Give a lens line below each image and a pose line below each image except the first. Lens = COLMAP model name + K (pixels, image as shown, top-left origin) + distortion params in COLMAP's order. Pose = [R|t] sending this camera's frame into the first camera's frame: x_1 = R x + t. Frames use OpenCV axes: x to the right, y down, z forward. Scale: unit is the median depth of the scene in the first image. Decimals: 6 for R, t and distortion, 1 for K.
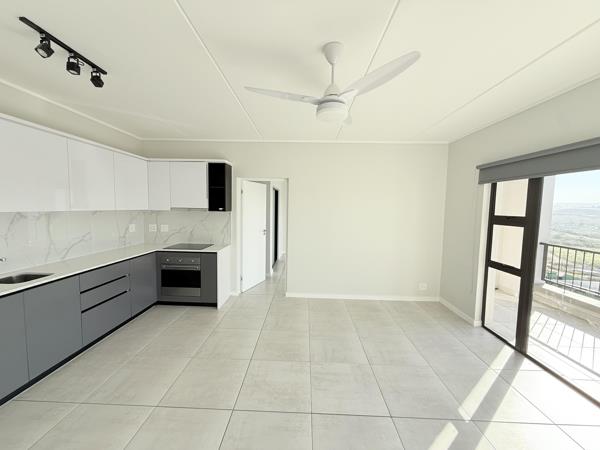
lens RADIAL K [[239.5, 0, 298.1], [0, 239.5, 224.8], [0, 0, 1]] dist [0.000467, 0.000324]
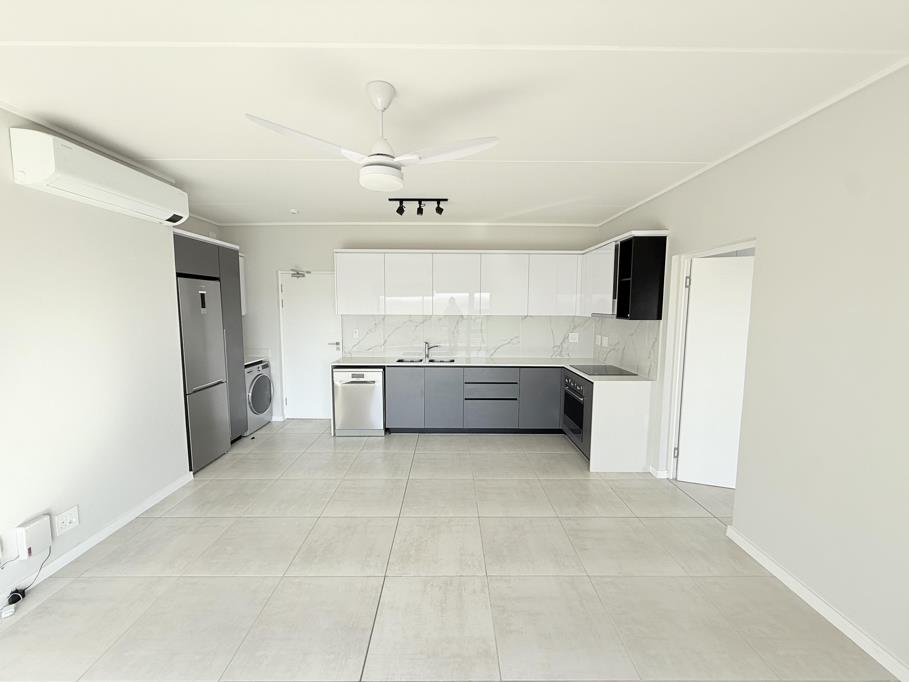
lens RADIAL K [[362.8, 0, 451.7], [0, 362.8, 340.7], [0, 0, 1]] dist [0.000467, 0.000324]
pose [[0.036833, 0.078191, -0.996258, 0.779606], [-0.078436, 0.994085, 0.075121, -0.051616], [0.996238, 0.075375, 0.042748, 0.735190]]
